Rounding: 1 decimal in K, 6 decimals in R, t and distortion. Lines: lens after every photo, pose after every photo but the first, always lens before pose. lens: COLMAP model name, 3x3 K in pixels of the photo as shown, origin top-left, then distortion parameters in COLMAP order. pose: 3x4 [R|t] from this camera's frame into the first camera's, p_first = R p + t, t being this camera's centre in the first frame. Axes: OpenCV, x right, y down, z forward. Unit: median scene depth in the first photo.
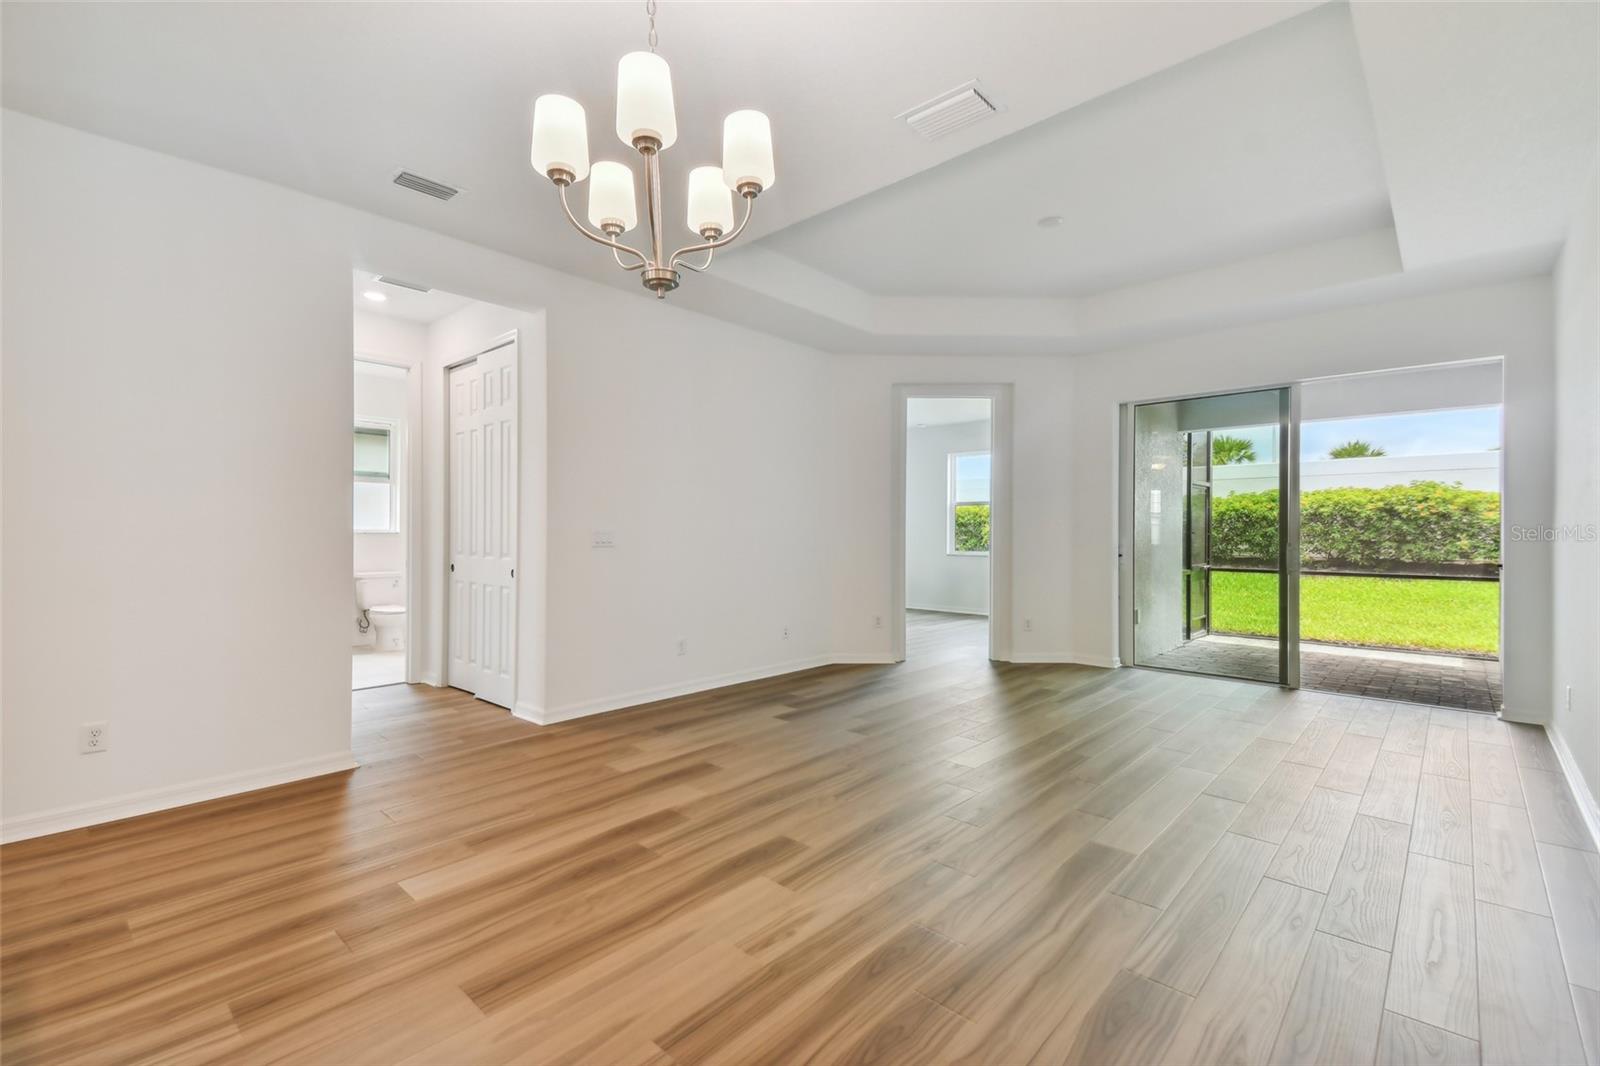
lens RADIAL K [[693.1, 0, 801.3], [0, 693.1, 530.7], [0, 0, 1]] dist [0.016207, -0.000412]
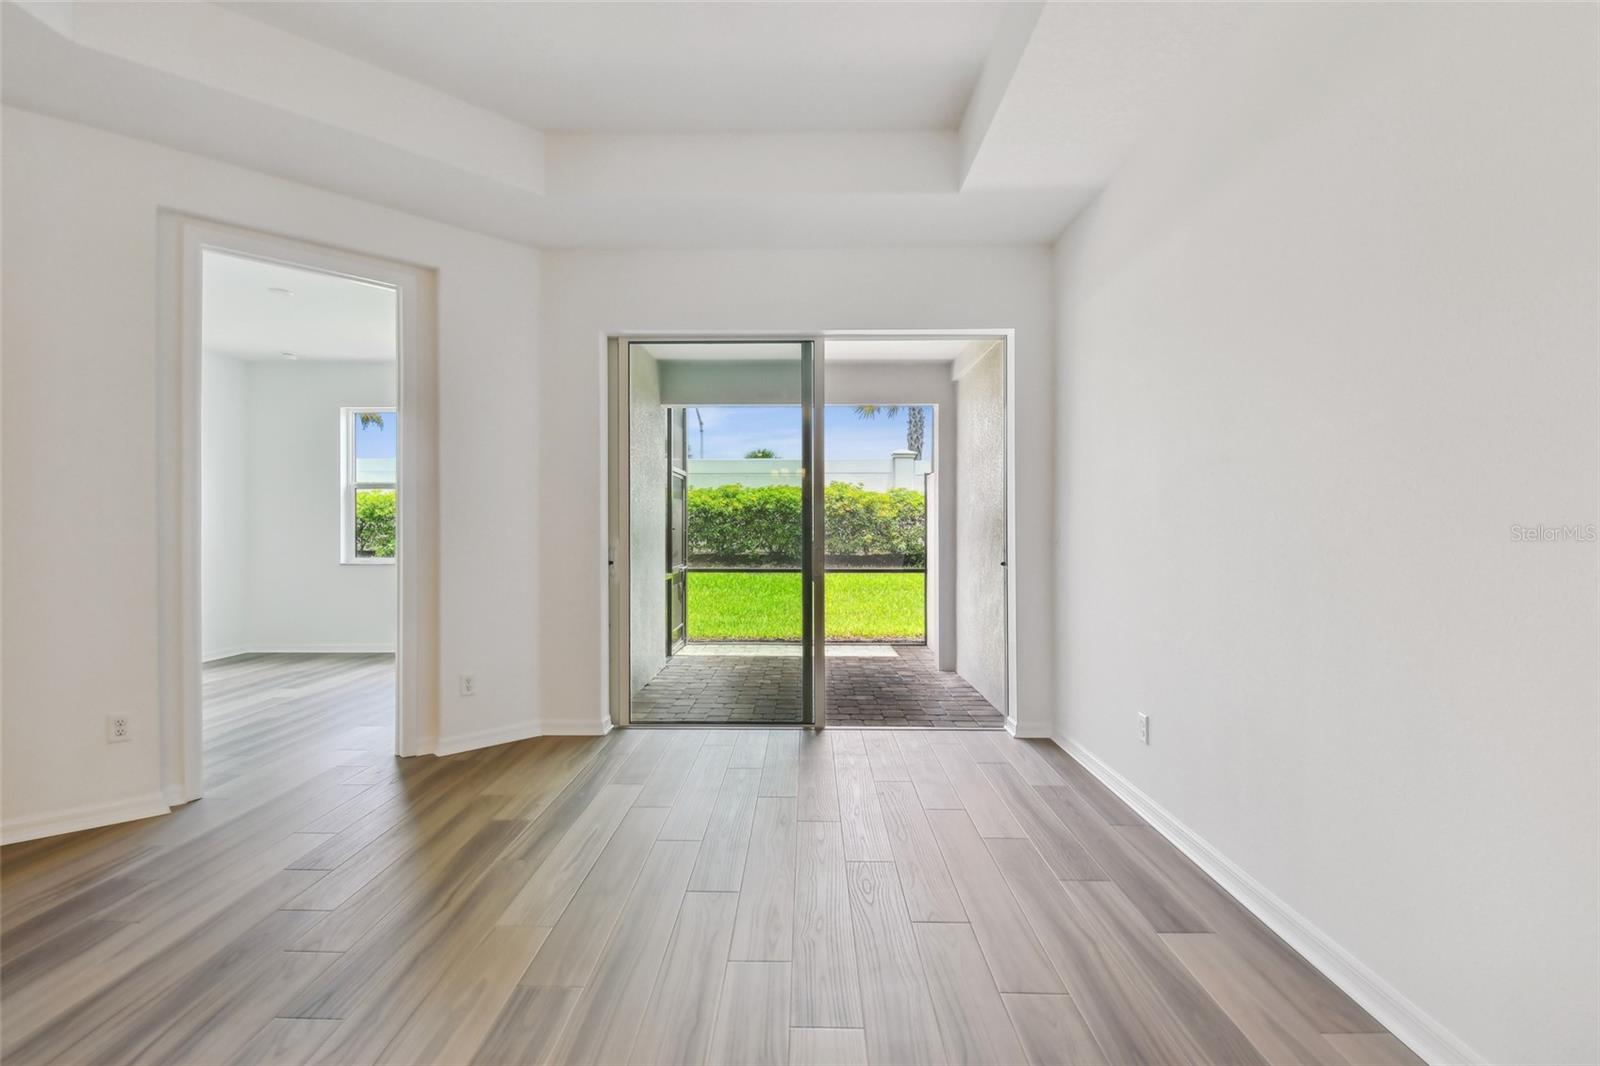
lens RADIAL K [[716.4, 0, 785.7], [0, 716.4, 530.9], [0, 0, 1]] dist [0.011077, -0.000687]
pose [[0.749850, -0.004693, 0.661591, 0.094494], [0.001438, 0.999984, 0.005464, 0.001071], [-0.661606, -0.003146, 0.749845, 0.272528]]
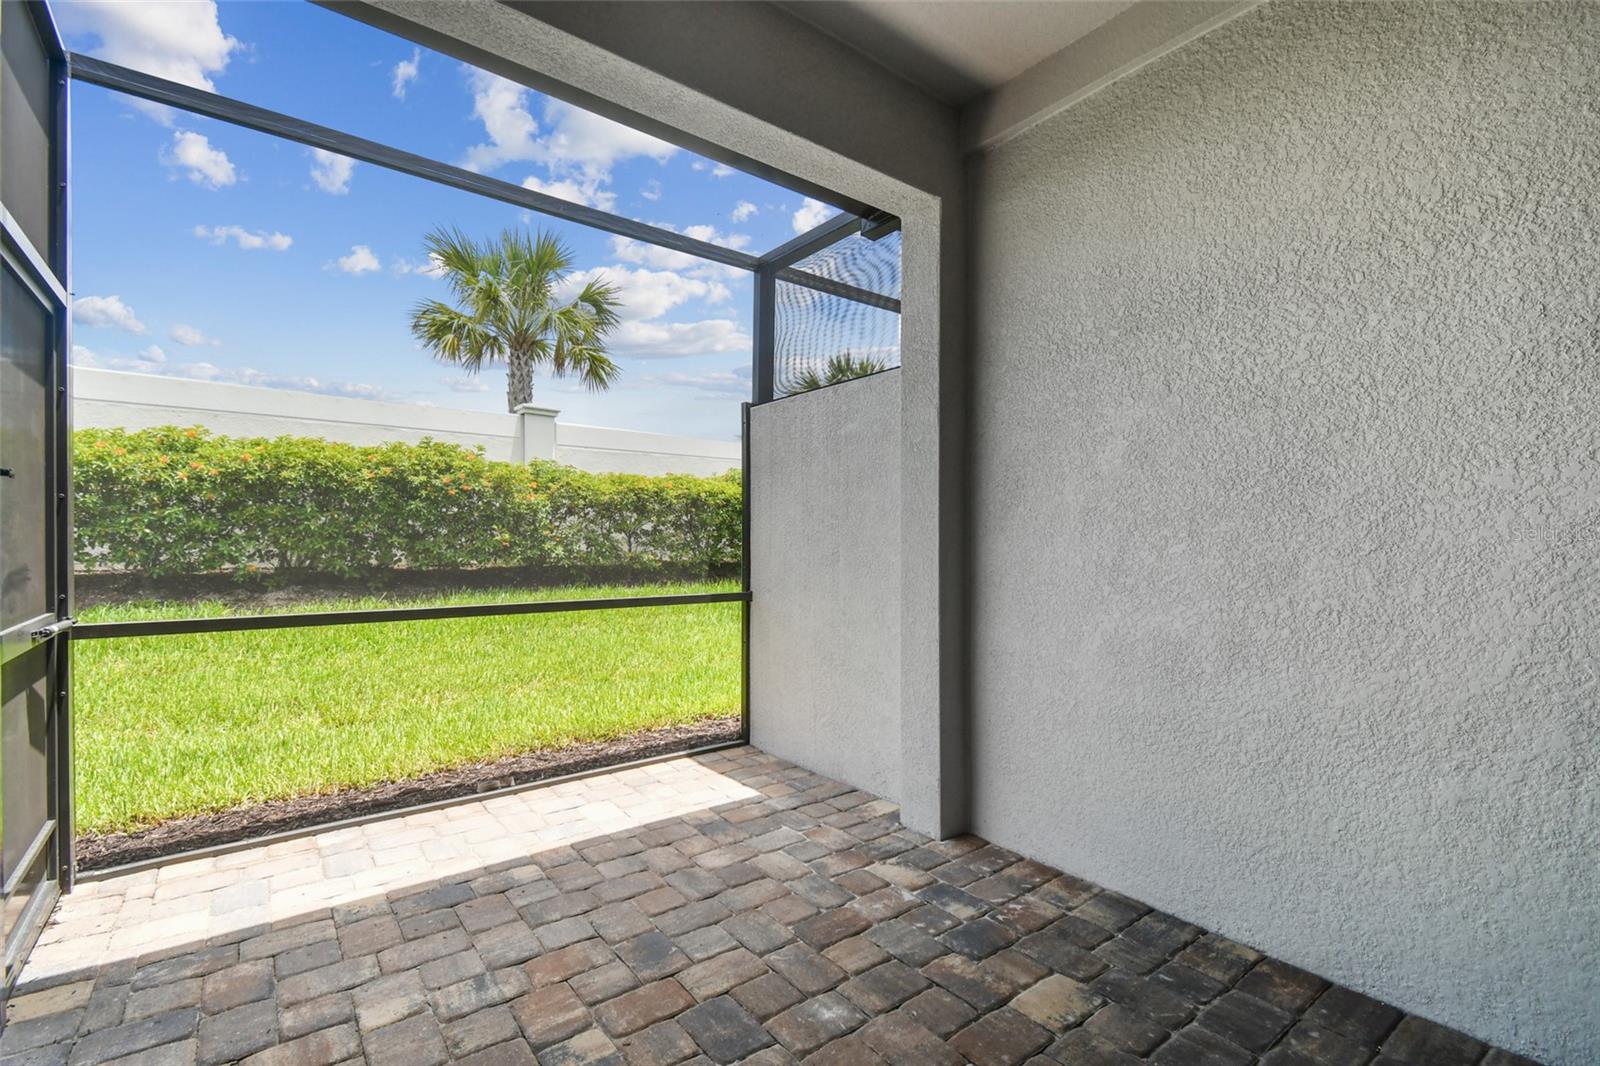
lens RADIAL K [[703.6, 0, 783.5], [0, 703.6, 547.1], [0, 0, 1]] dist [0.061264, -0.034697]
pose [[0.177576, -0.011004, 0.984046, 0.421703], [-0.004537, 0.999918, 0.012000, 0.021886], [-0.984097, -0.006596, 0.177511, 0.786667]]
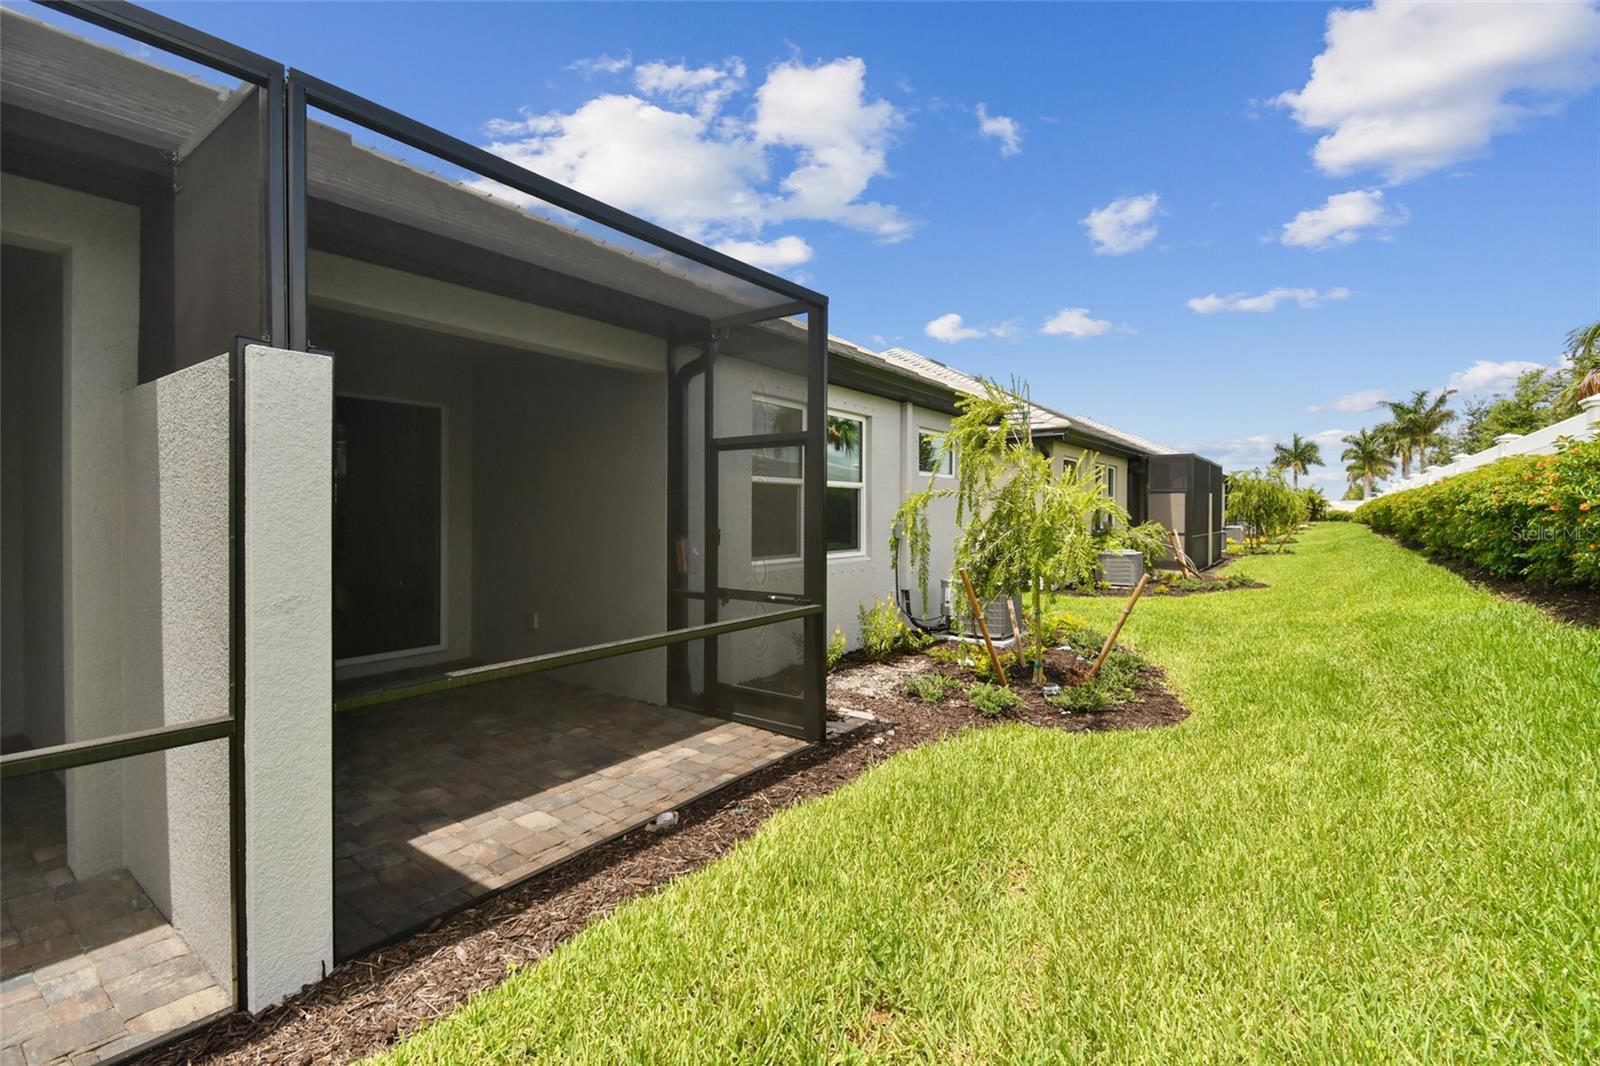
lens RADIAL K [[706.1, 0, 780.6], [0, 706.1, 521.1], [0, 0, 1]] dist [-0.002793, -0.000710]
pose [[0.103521, 0.004799, -0.994616, 1.232576], [0.000322, 0.999988, 0.004858, -0.007349], [0.994627, -0.000823, 0.103518, 1.059499]]
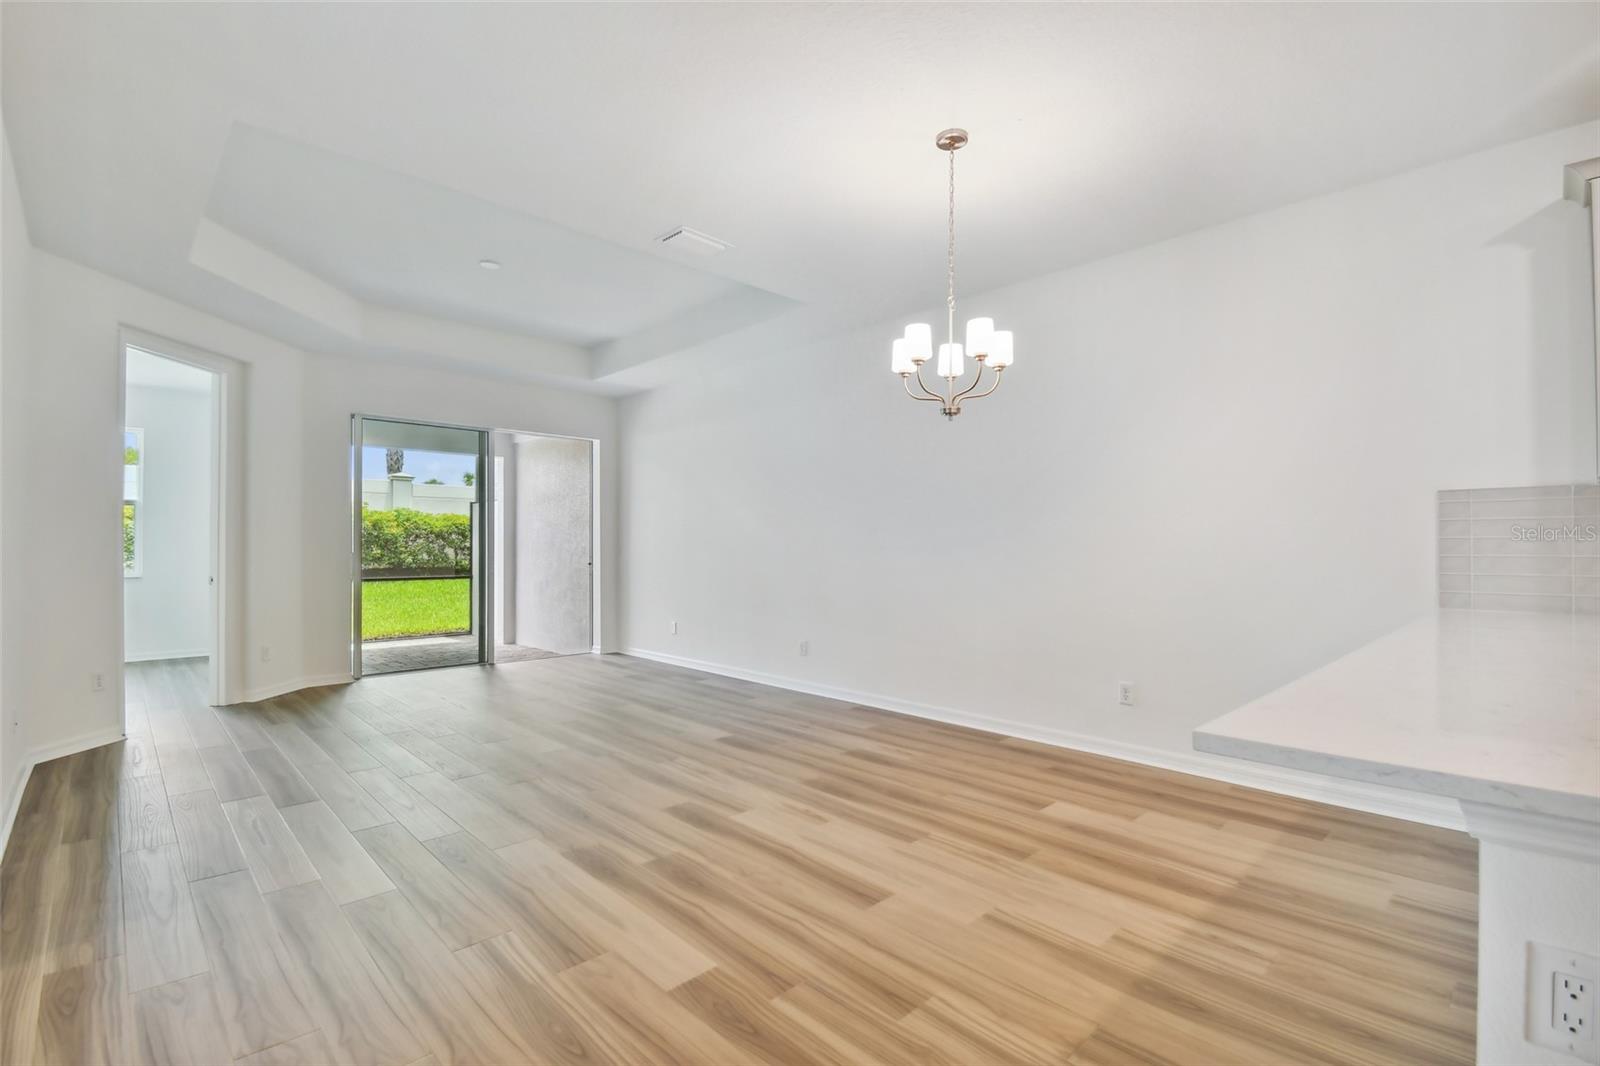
lens RADIAL K [[731.7, 0, 789.5], [0, 731.7, 545.8], [0, 0, 1]] dist [-0.003821, -0.000782]
pose [[0.063142, -0.002389, 0.998002, -0.395736], [-0.004555, 0.999986, 0.002682, -0.000792], [-0.997994, -0.004715, 0.063131, 0.230827]]
